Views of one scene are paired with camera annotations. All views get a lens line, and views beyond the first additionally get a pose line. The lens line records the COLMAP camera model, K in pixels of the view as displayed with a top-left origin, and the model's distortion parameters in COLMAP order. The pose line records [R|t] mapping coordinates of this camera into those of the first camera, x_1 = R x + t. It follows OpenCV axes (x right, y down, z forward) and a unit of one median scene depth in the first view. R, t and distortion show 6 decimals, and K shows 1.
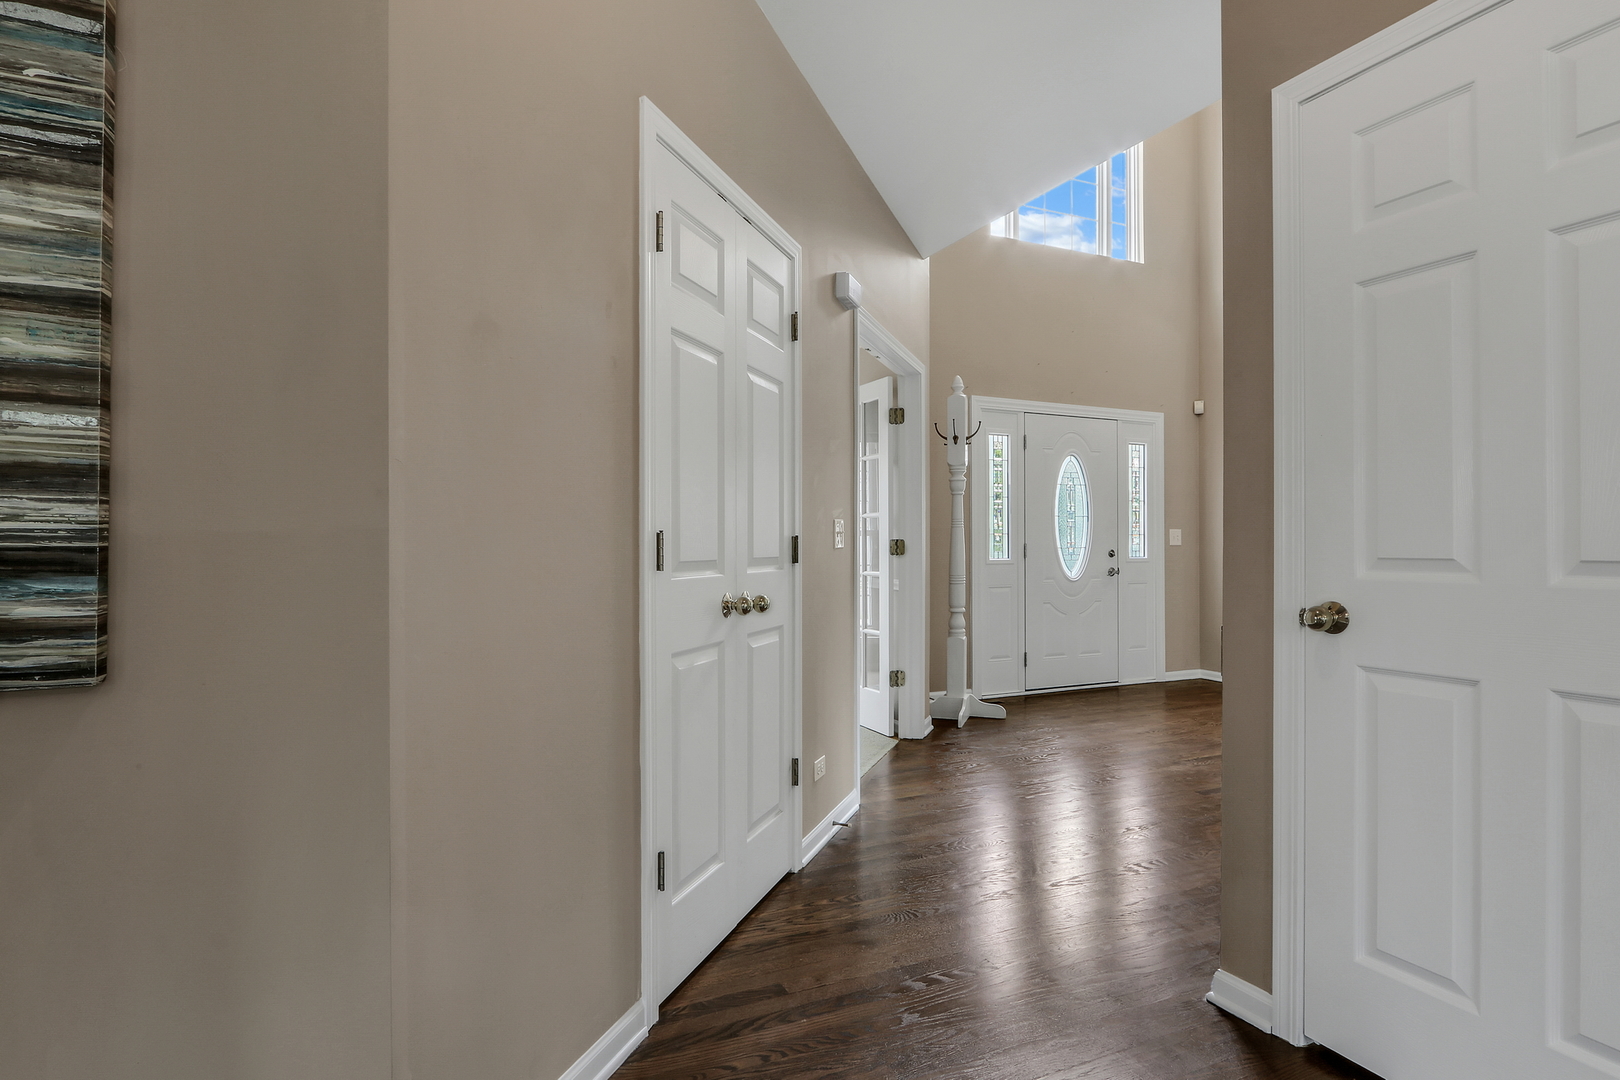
lens RADIAL K [[814.6, 0, 786.7], [0, 814.6, 551.1], [0, 0, 1]] dist [-0.017489, 0.001095]
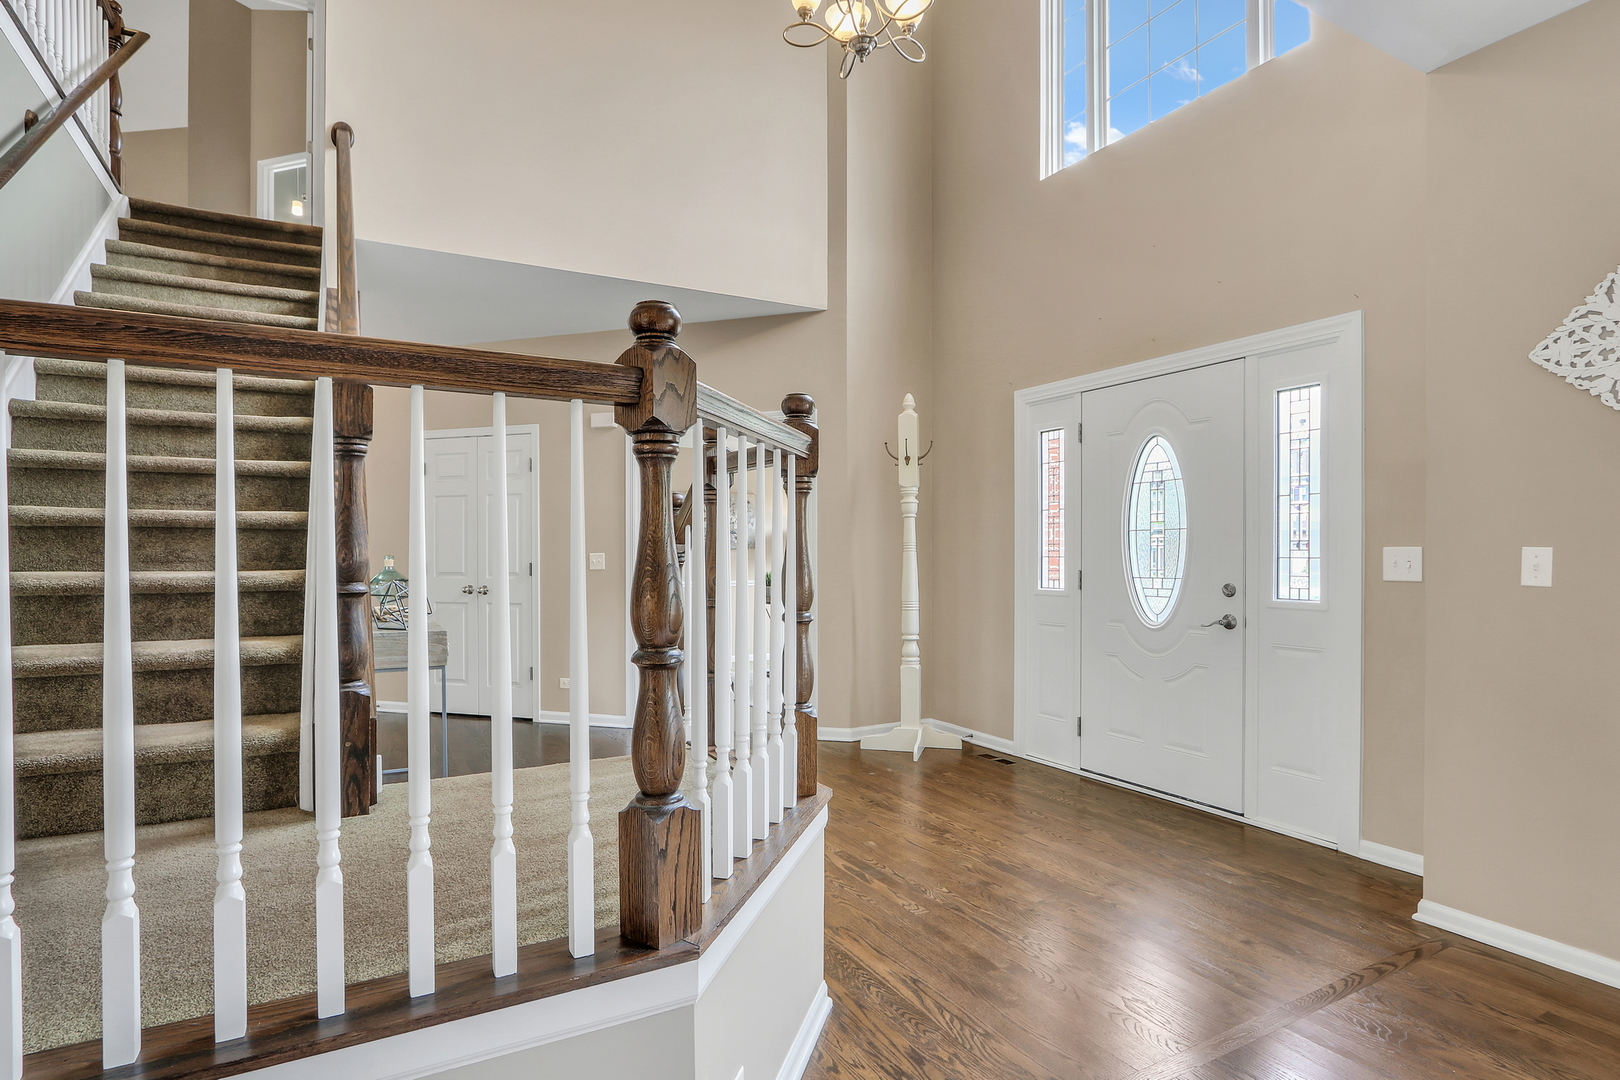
lens RADIAL K [[814.6, 0, 786.7], [0, 814.6, 551.1], [0, 0, 1]] dist [-0.017489, 0.001095]
pose [[0.084122, 0.001891, -0.996454, 0.966411], [-0.006040, 0.999981, 0.001388, -0.024443], [0.996437, 0.005902, 0.084132, 0.643842]]
